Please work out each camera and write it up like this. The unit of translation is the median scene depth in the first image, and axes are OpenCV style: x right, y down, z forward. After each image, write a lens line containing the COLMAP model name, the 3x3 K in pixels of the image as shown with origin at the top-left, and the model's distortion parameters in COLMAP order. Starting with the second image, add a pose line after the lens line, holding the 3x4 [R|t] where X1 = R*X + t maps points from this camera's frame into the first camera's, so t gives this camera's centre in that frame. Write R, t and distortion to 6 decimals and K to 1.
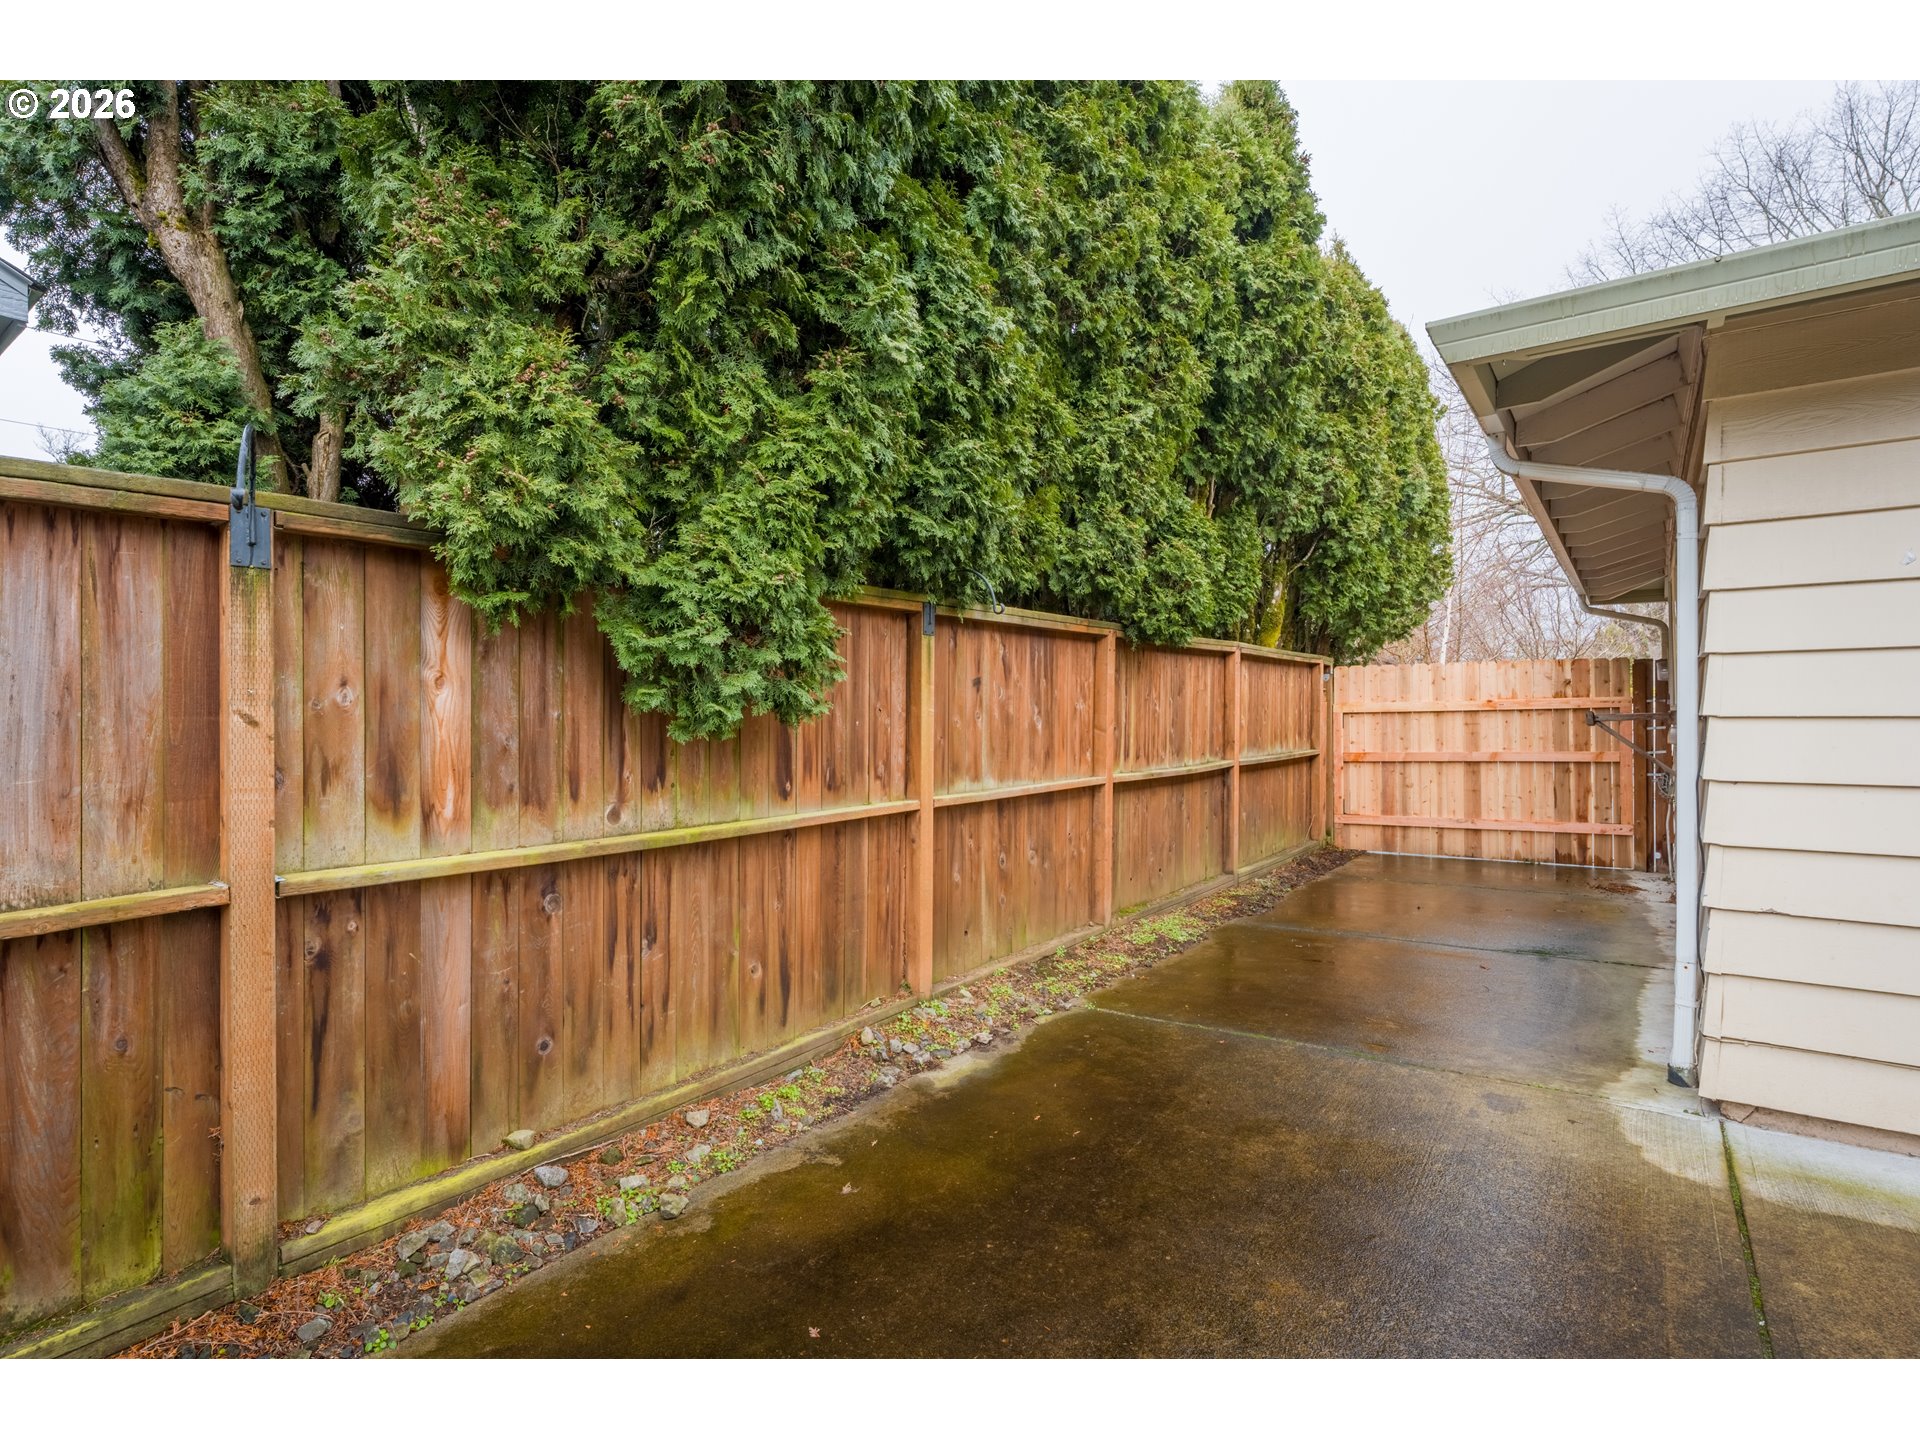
lens RADIAL K [[956.0, 0, 998.7], [0, 956.0, 720.7], [0, 0, 1]] dist [-0.006489, 0.000556]
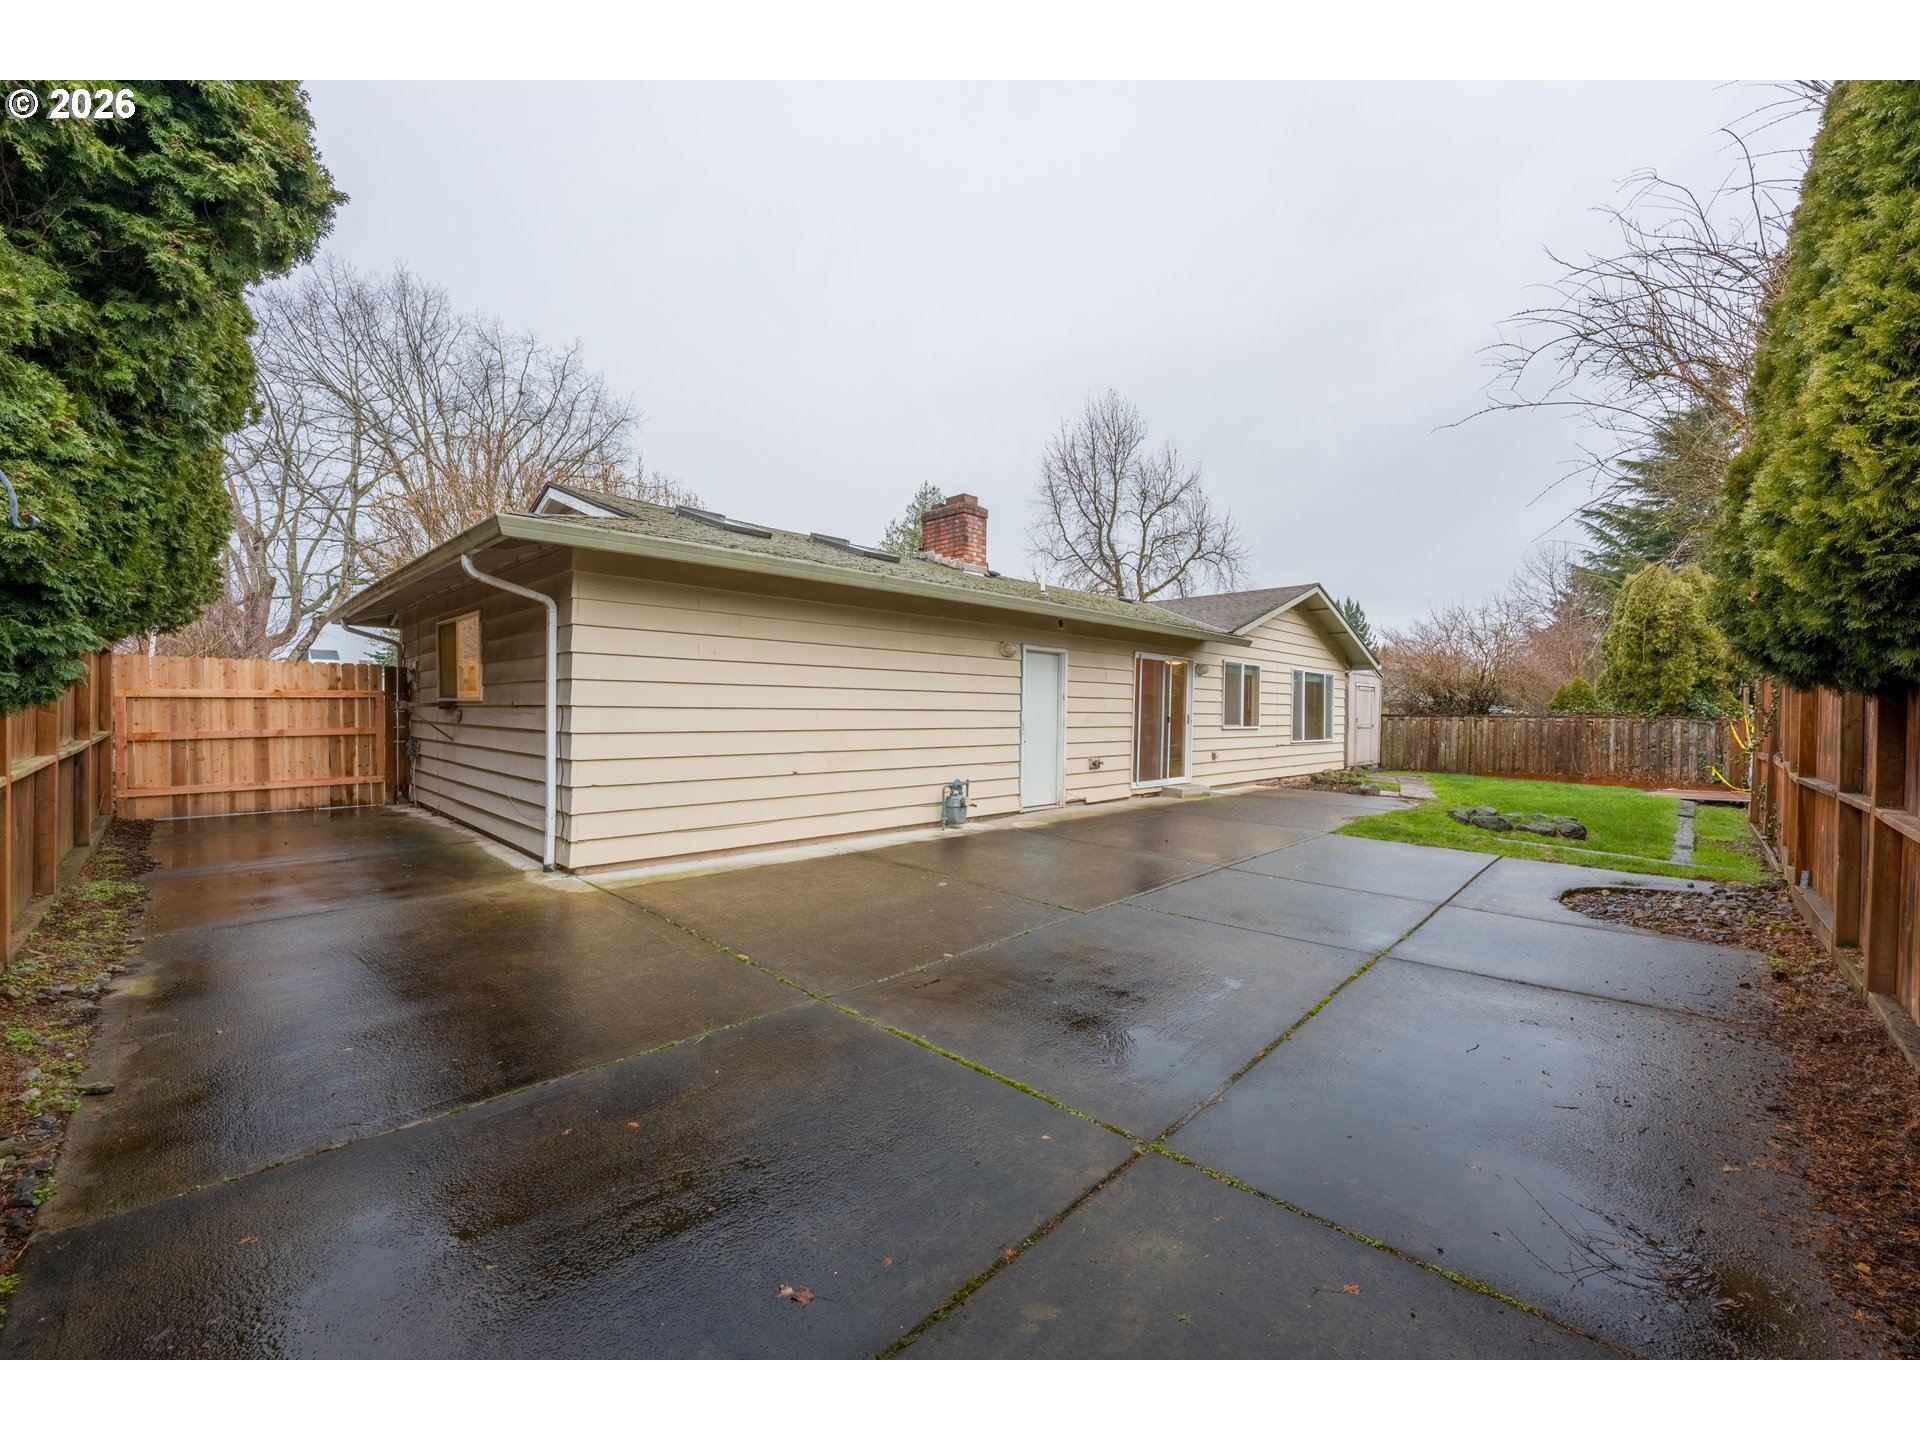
lens RADIAL K [[782.5, 0, 962.3], [0, 782.5, 718.5], [0, 0, 1]] dist [-0.032217, 0.005045]
pose [[0.150342, -0.006564, 0.988612, -0.406347], [-0.007663, 0.999940, 0.007805, 0.002294], [-0.988604, -0.008749, 0.150283, -0.095460]]
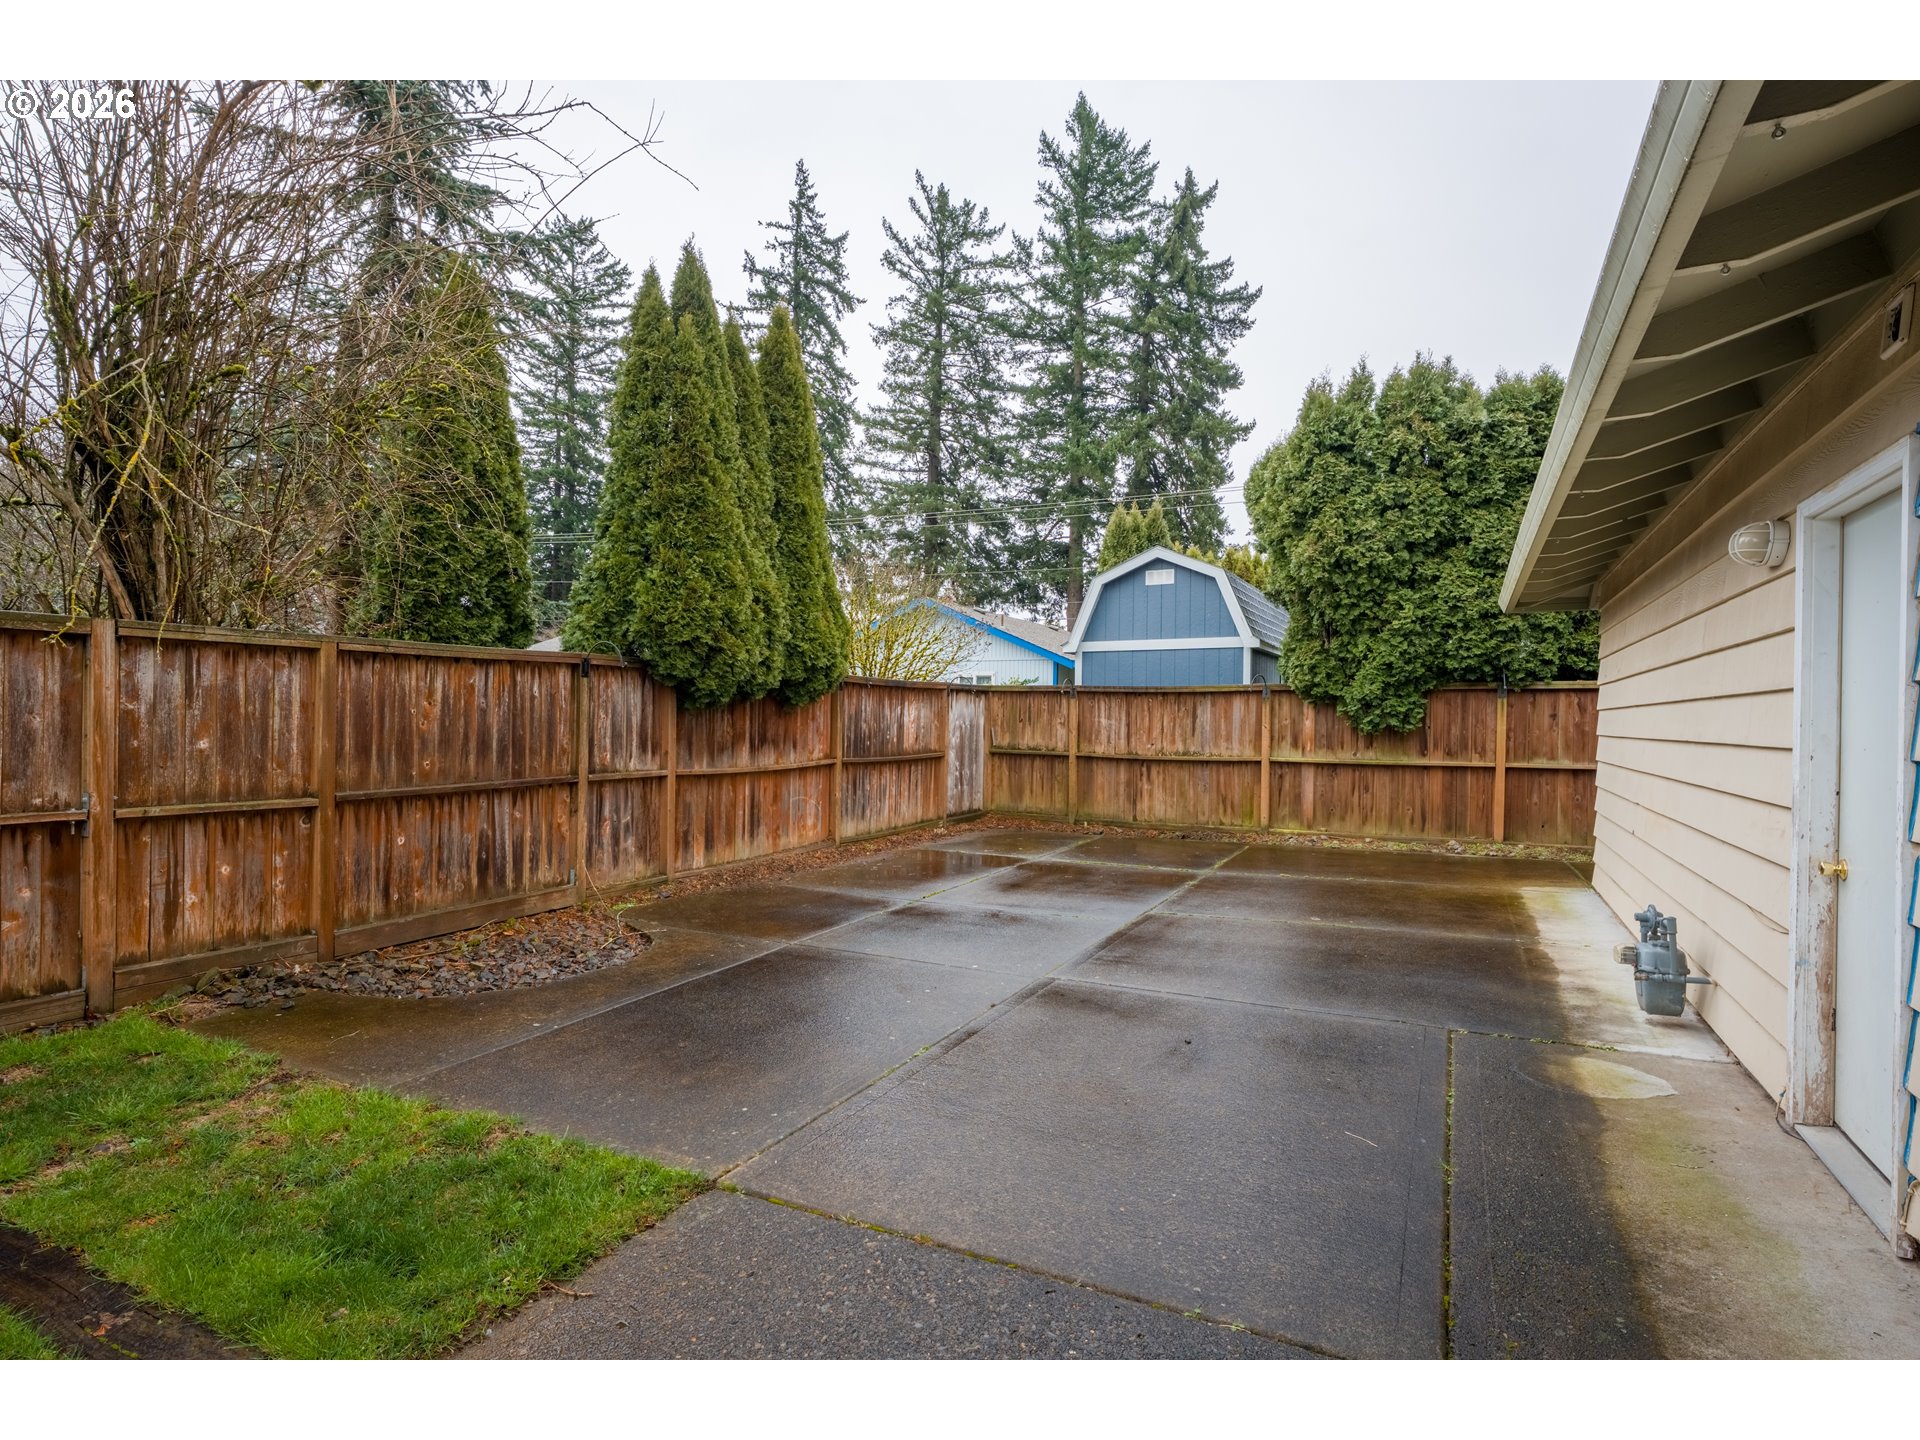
lens RADIAL K [[980.0, 0, 952.8], [0, 980.0, 719.8], [0, 0, 1]] dist [0.002284, 0.000103]
pose [[0.135274, 0.003294, -0.990803, 1.097028], [-0.016654, 0.999861, 0.001050, -0.004456], [0.990668, 0.016358, 0.135310, -0.370199]]
